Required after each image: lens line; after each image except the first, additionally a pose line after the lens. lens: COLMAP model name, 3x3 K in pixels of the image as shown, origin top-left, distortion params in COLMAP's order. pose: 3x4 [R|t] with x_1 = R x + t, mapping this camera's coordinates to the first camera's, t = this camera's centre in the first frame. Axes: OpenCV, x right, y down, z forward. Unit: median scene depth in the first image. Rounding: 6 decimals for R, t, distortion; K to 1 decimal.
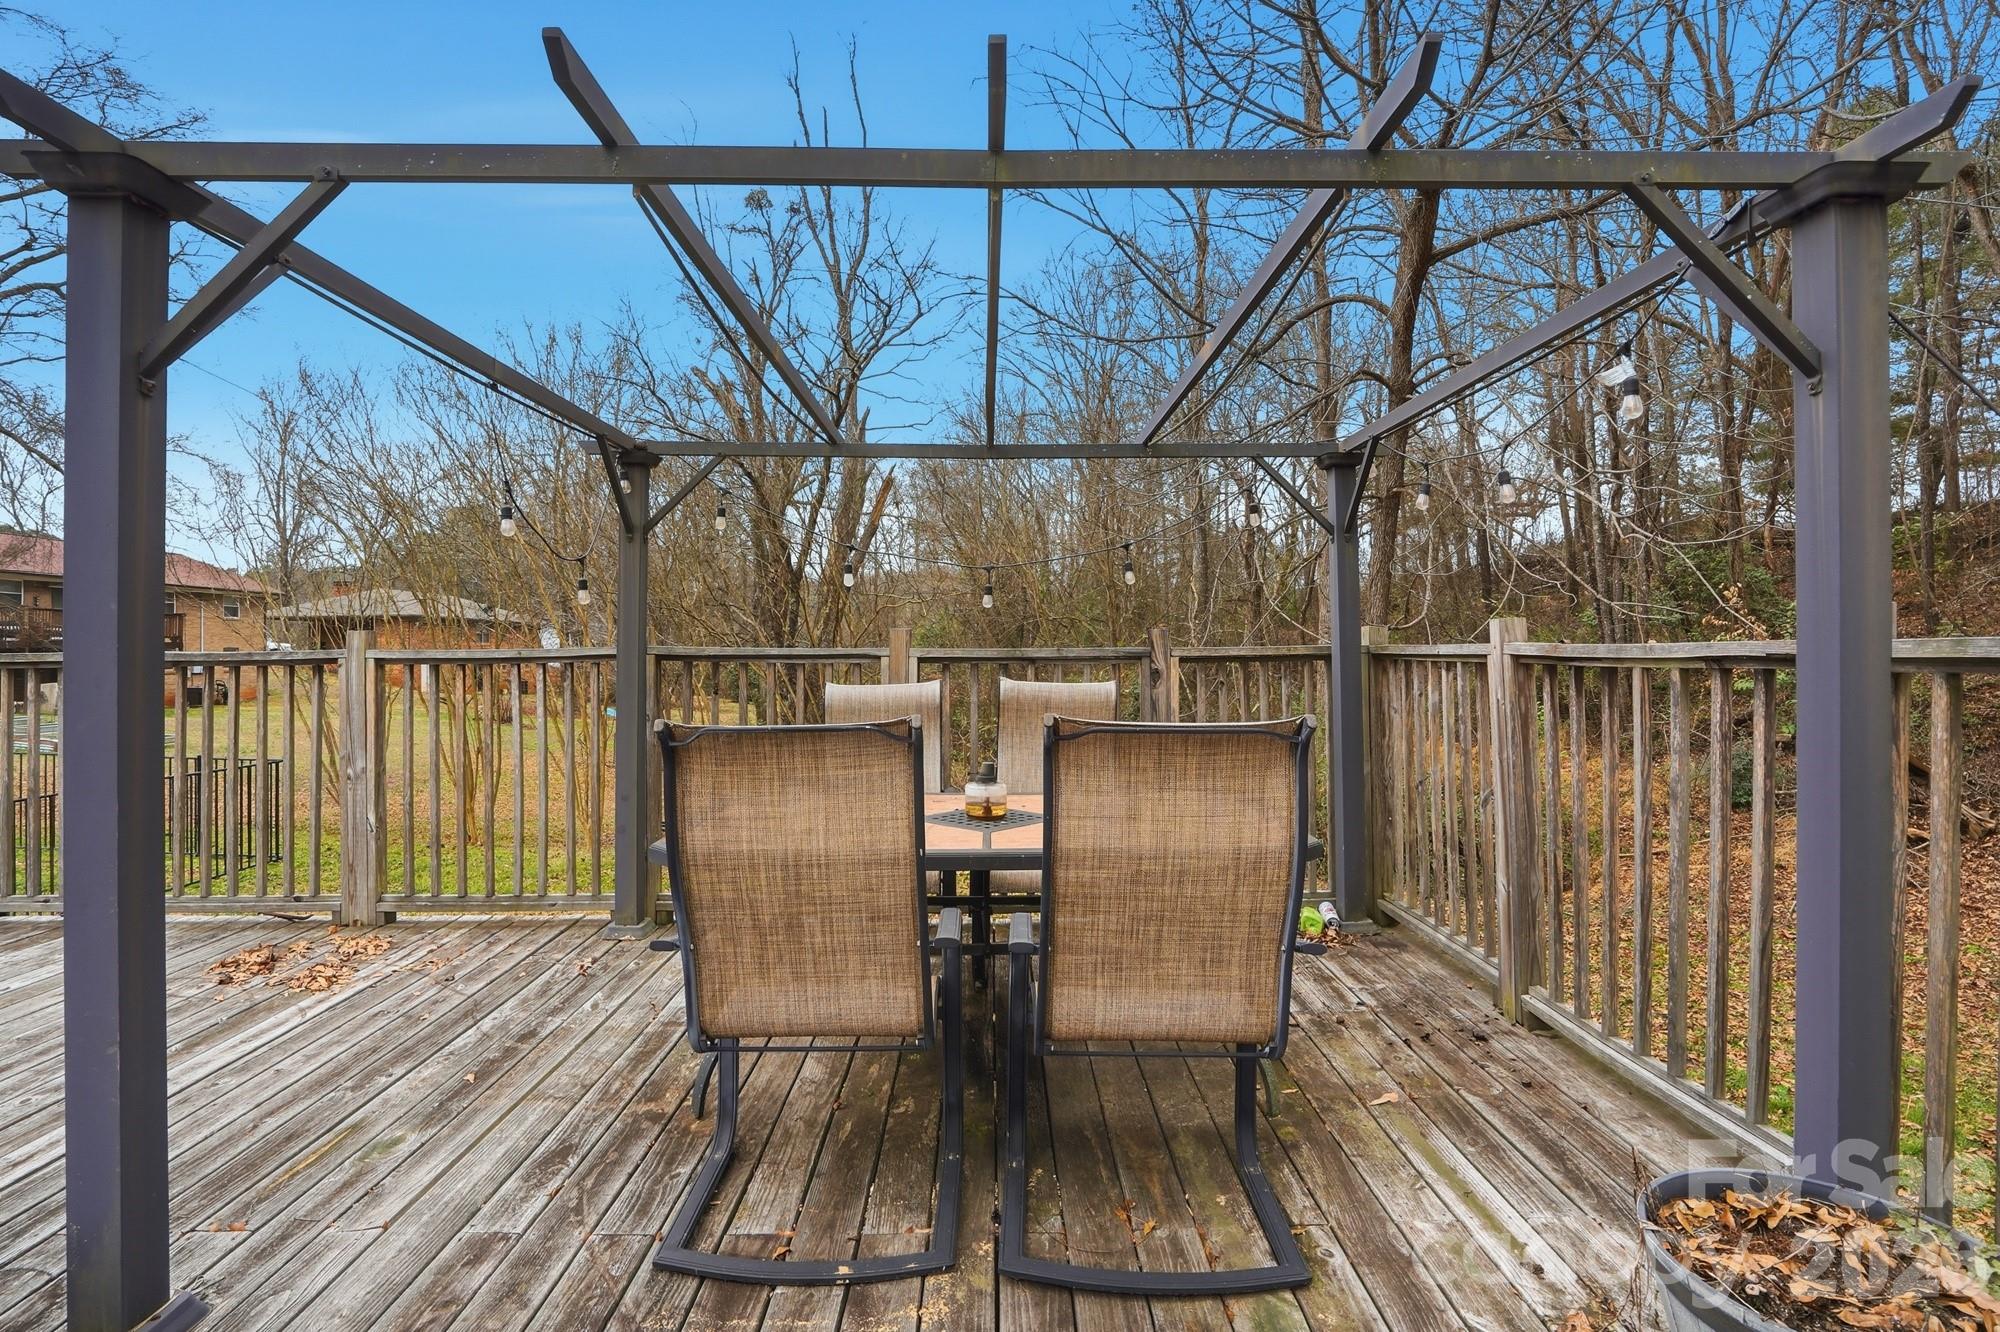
lens RADIAL K [[957.8, 0, 1006.7], [0, 957.8, 626.6], [0, 0, 1]] dist [-0.051404, 0.015094]
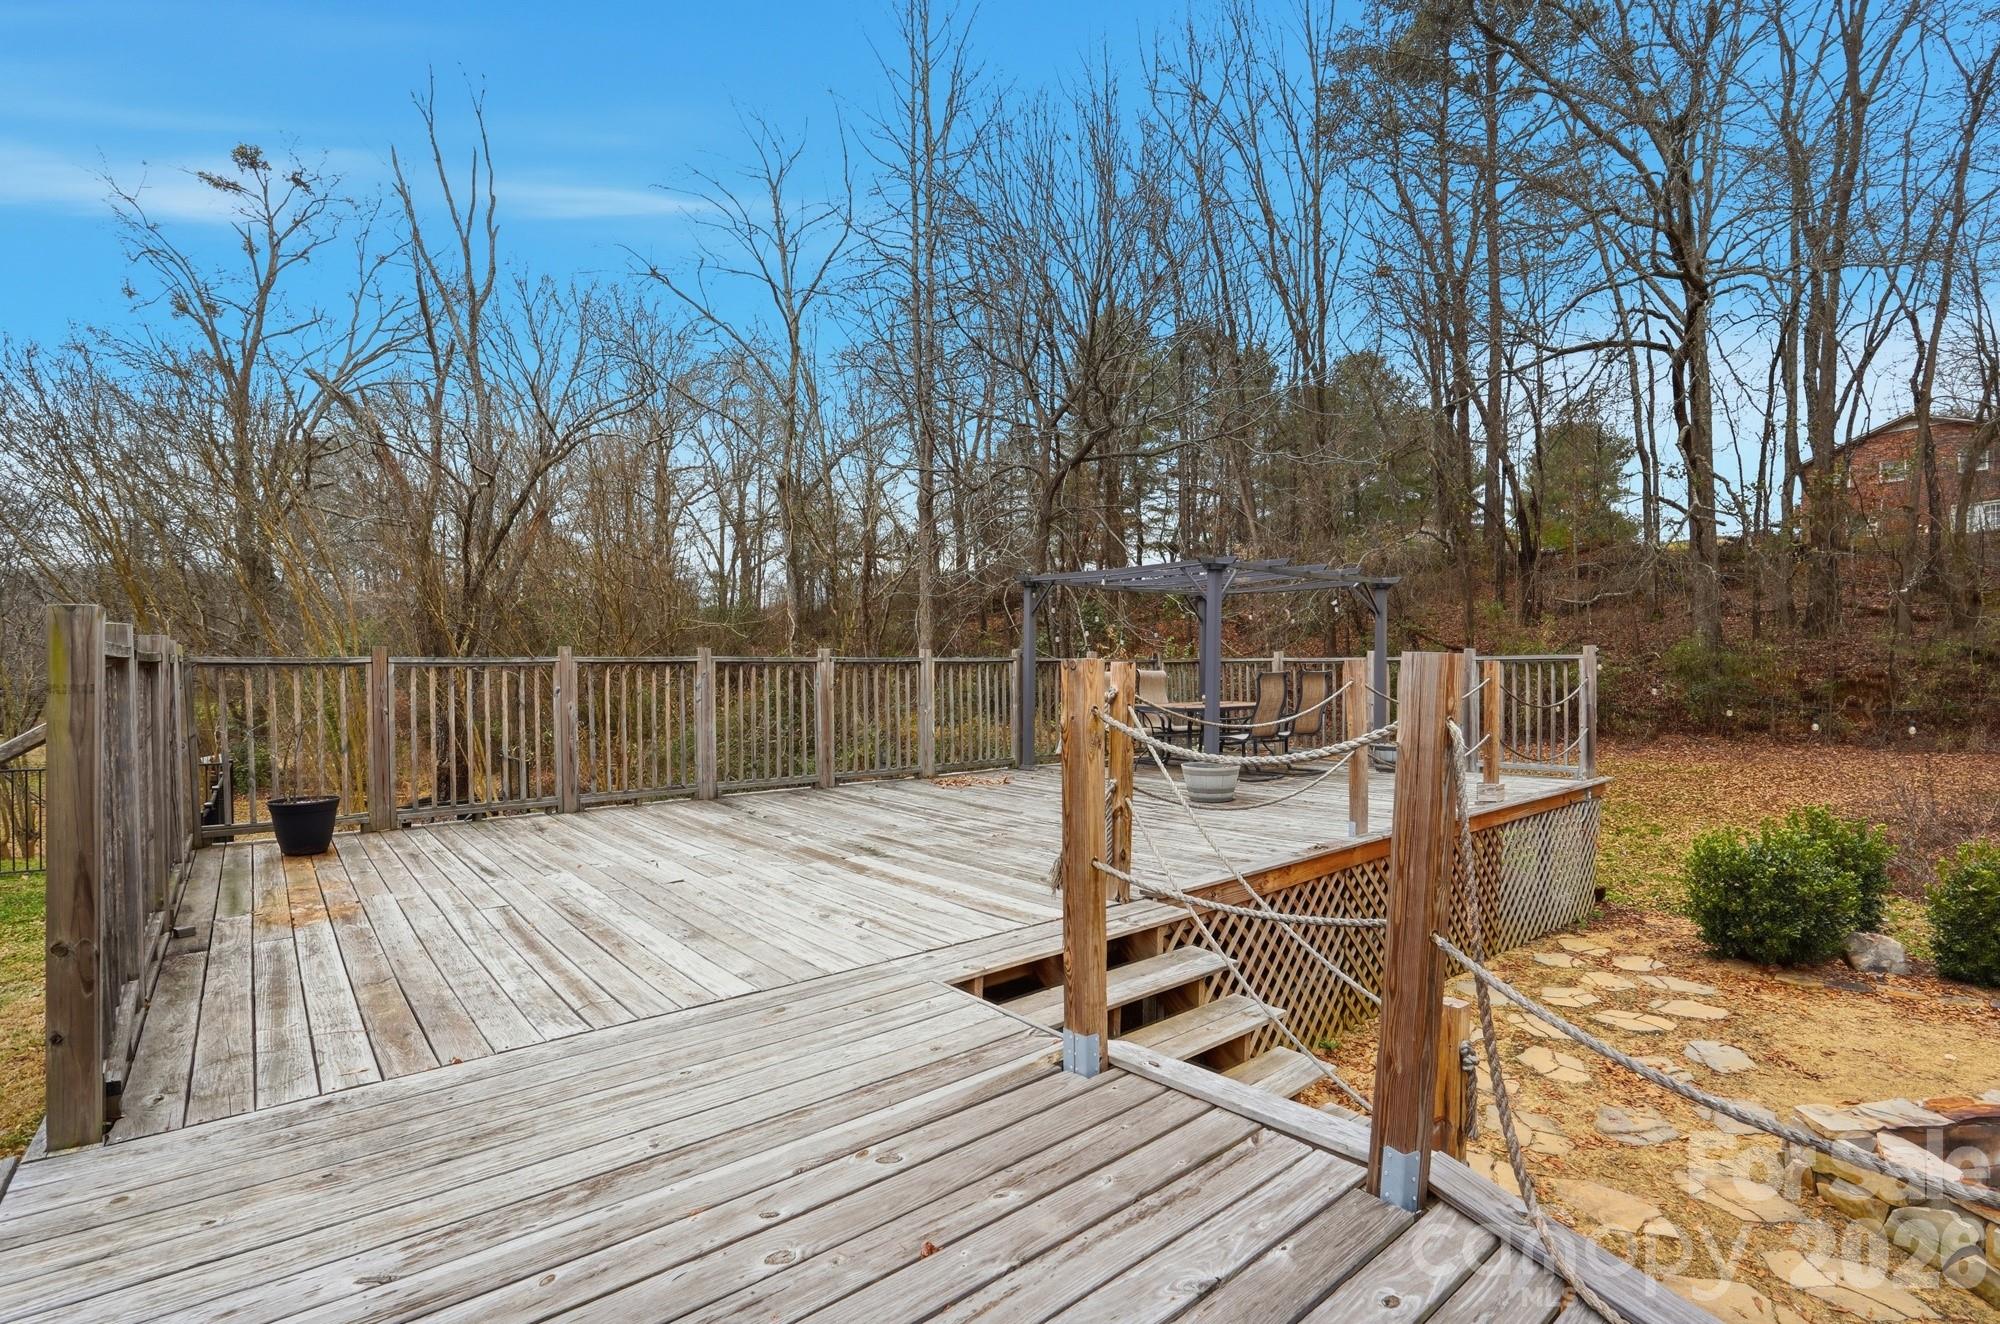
lens RADIAL K [[950.5, 0, 1020.3], [0, 950.5, 657.3], [0, 0, 1]] dist [-0.064470, 0.026425]
pose [[0.769652, 0.008356, 0.638408, -1.991011], [-0.014734, 0.999881, 0.004676, 0.009876], [-0.638293, -0.013005, 0.769684, -0.901147]]
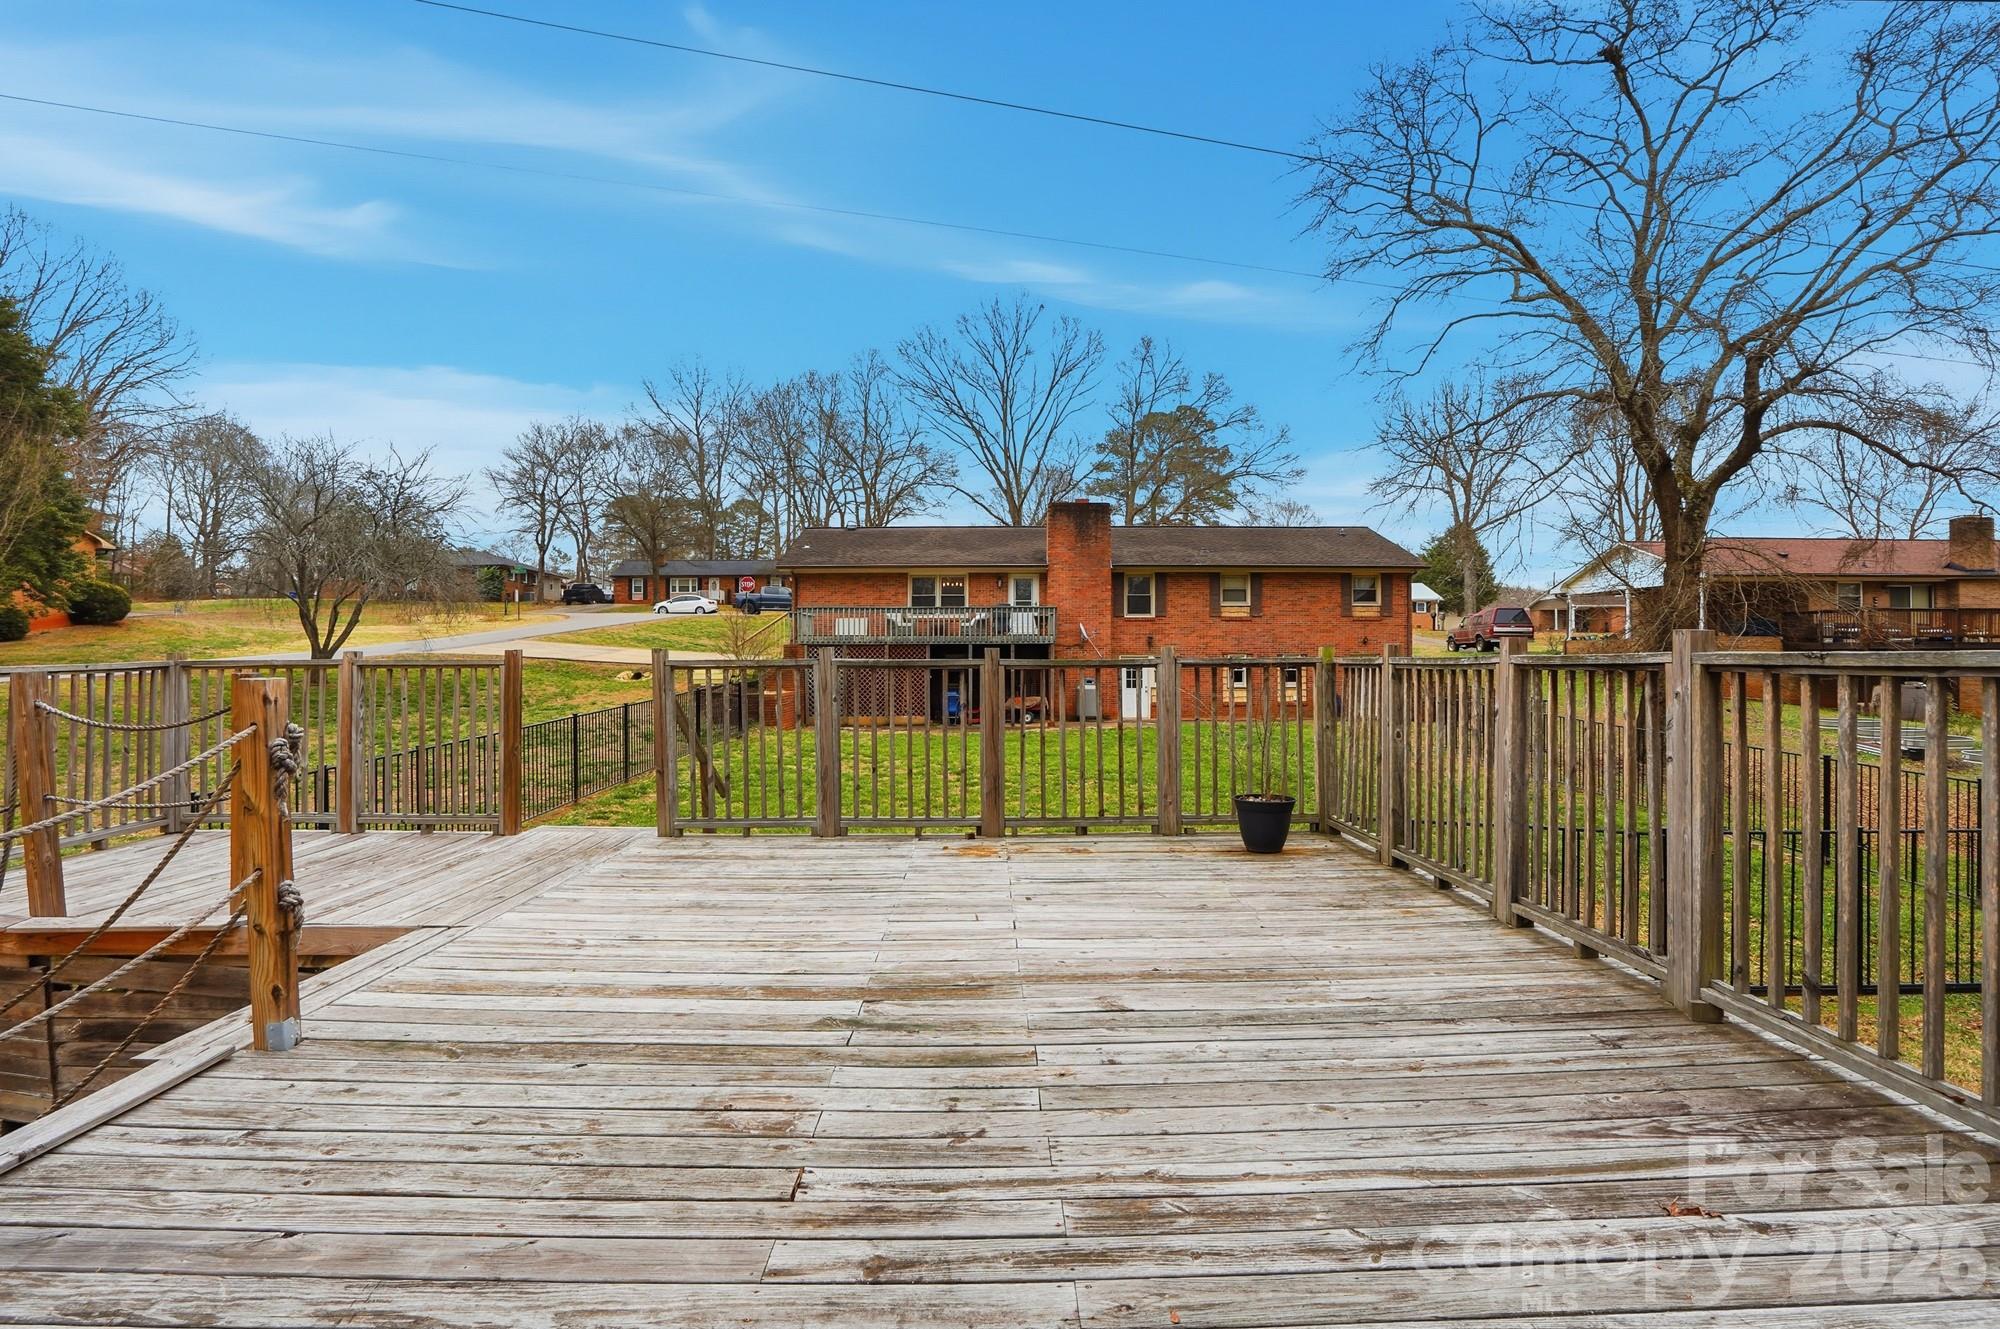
lens RADIAL K [[950.5, 0, 1020.3], [0, 950.5, 659.8], [0, 0, 1]] dist [-0.064470, 0.026425]
pose [[0.007638, 0.008472, -0.999935, -0.503711], [0.025213, 0.999645, 0.008662, 0.014866], [0.999653, -0.025278, 0.007422, 0.441255]]
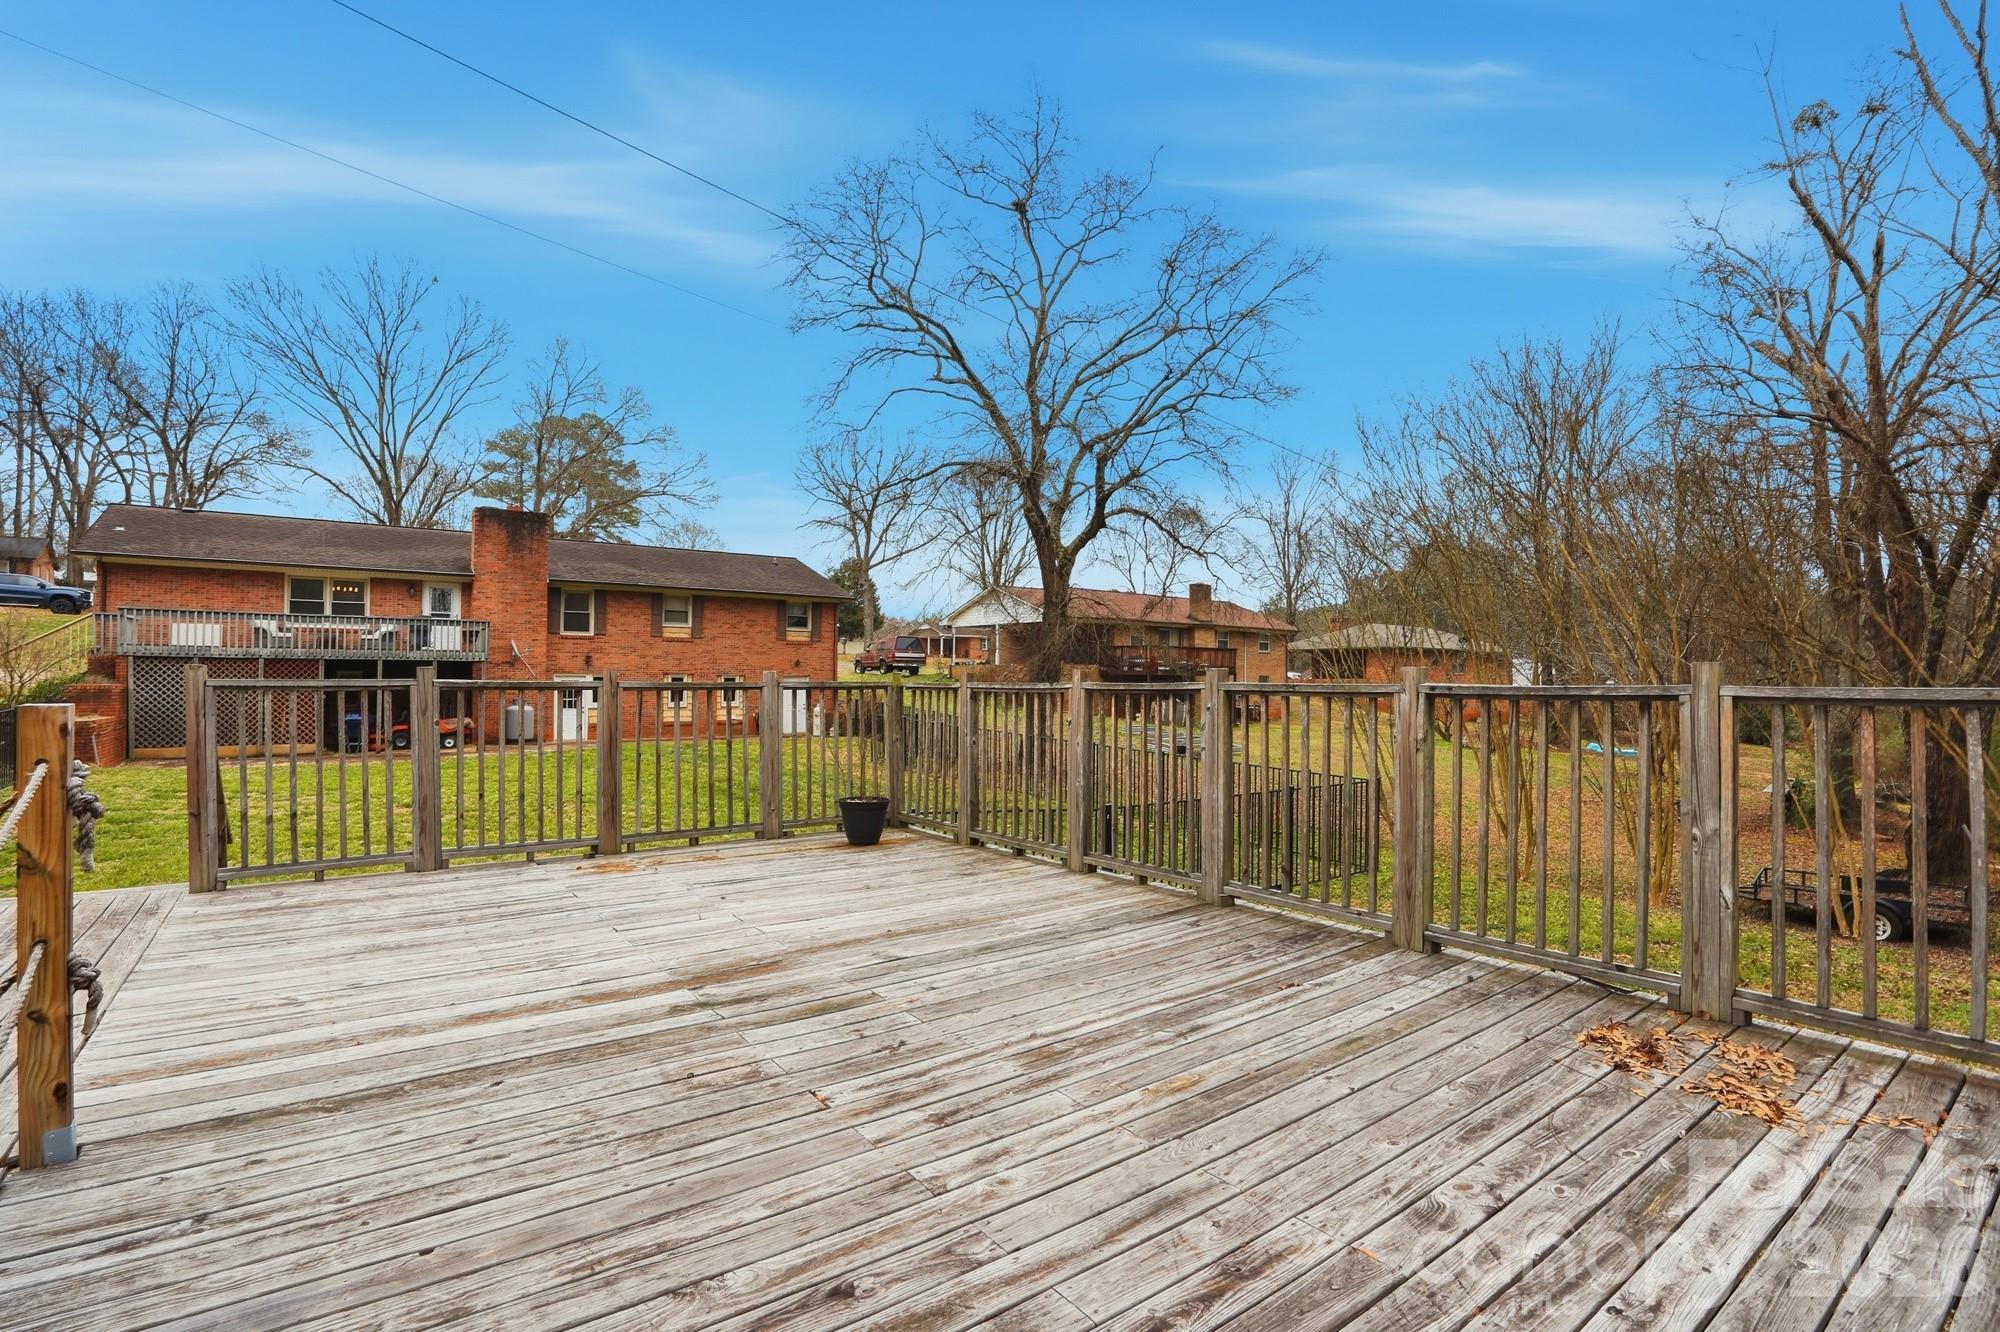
lens RADIAL K [[938.1, 0, 1006.9], [0, 938.1, 669.2], [0, 0, 1]] dist [-0.065893, 0.025006]
pose [[0.590301, 0.002105, -0.807180, -0.413051], [0.008193, 0.999929, 0.008599, -0.001505], [0.807141, -0.011689, 0.590242, 0.030614]]
